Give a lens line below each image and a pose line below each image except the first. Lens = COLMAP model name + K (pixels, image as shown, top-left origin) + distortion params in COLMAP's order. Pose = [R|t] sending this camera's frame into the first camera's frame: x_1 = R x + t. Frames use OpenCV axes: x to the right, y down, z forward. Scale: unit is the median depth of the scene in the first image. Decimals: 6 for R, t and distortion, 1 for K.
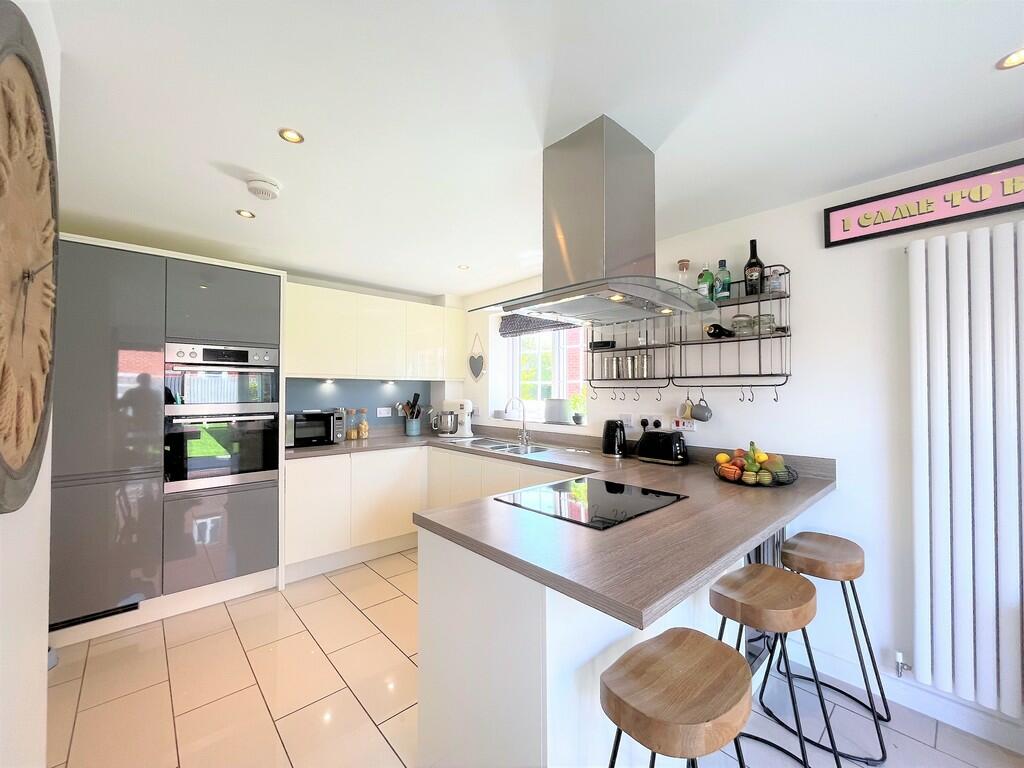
lens RADIAL K [[415.7, 0, 512.0], [0, 415.7, 384.0], [0, 0, 1]] dist [0.011114, 0.000094]
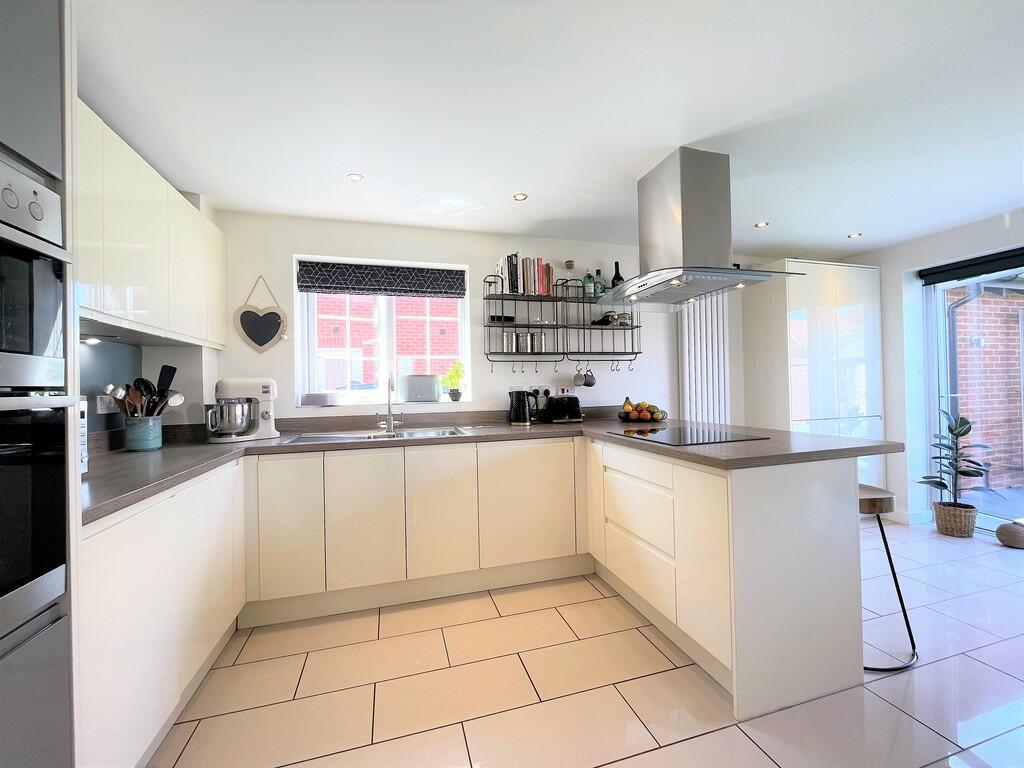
lens RADIAL K [[415.7, 0, 512.0], [0, 415.7, 384.0], [0, 0, 1]] dist [0.011114, 0.000094]
pose [[0.437480, -0.004687, 0.899216, -0.731240], [0.005968, 0.999980, 0.002309, 0.066420], [-0.899208, 0.004357, 0.437499, 0.552883]]
